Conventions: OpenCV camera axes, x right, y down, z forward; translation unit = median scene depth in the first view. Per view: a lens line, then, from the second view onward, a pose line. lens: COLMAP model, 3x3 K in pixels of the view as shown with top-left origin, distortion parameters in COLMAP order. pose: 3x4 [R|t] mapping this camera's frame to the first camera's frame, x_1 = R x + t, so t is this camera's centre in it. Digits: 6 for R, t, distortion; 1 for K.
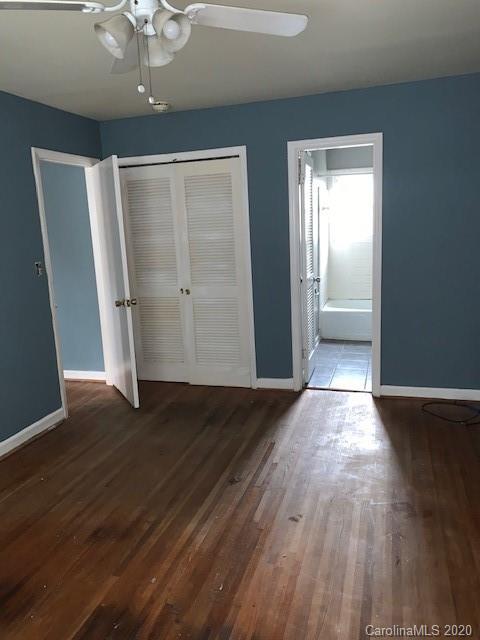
lens RADIAL K [[483.5, 0, 240.9], [0, 483.5, 318.2], [0, 0, 1]] dist [-0.002463, 0.006205]
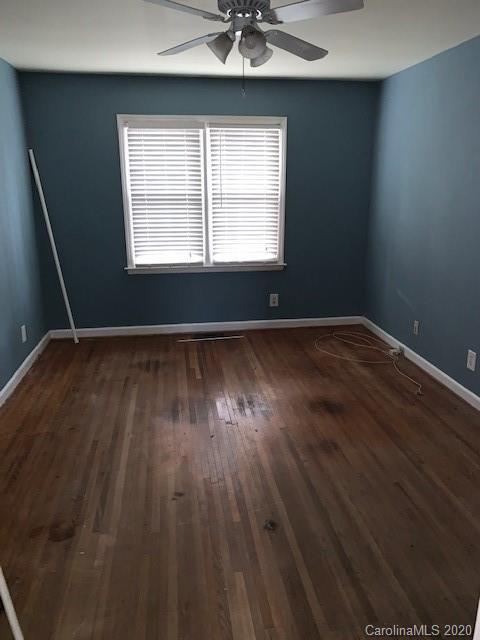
lens RADIAL K [[483.5, 0, 240.9], [0, 483.5, 318.2], [0, 0, 1]] dist [-0.002463, 0.006205]
pose [[-0.904039, 0.160887, -0.396015, 0.302947], [-0.037187, 0.893347, 0.447827, -0.330670], [0.425828, 0.419579, -0.801638, 1.555140]]
